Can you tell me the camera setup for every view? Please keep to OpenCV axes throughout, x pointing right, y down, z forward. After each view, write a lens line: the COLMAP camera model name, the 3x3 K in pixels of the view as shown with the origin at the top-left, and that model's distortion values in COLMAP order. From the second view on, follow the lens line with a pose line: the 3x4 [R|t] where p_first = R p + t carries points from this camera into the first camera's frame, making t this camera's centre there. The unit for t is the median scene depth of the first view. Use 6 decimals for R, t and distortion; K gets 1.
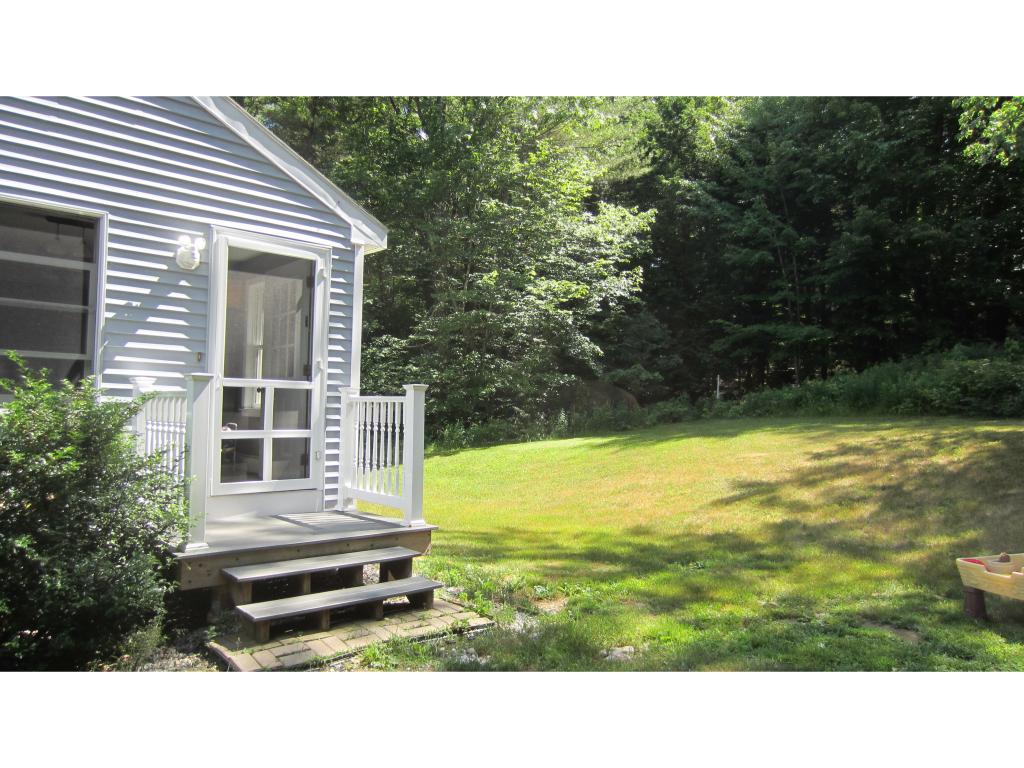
lens RADIAL K [[725.4, 0, 512.0], [0, 725.4, 384.0], [0, 0, 1]] dist [-0.038643, 0.009346]
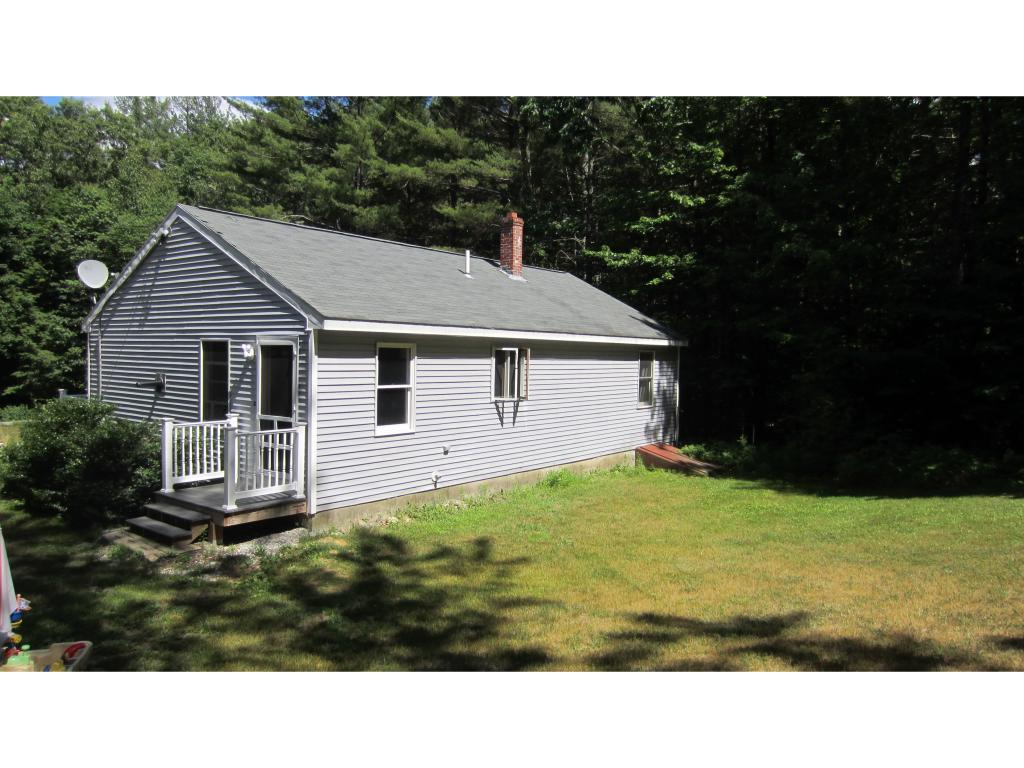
lens RADIAL K [[725.4, 0, 512.0], [0, 725.4, 384.0], [0, 0, 1]] dist [-0.038643, 0.009346]
pose [[0.154414, 0.030634, -0.987531, 1.762406], [0.025717, 0.999056, 0.035012, -0.153185], [0.987671, -0.030802, 0.153481, 1.501080]]
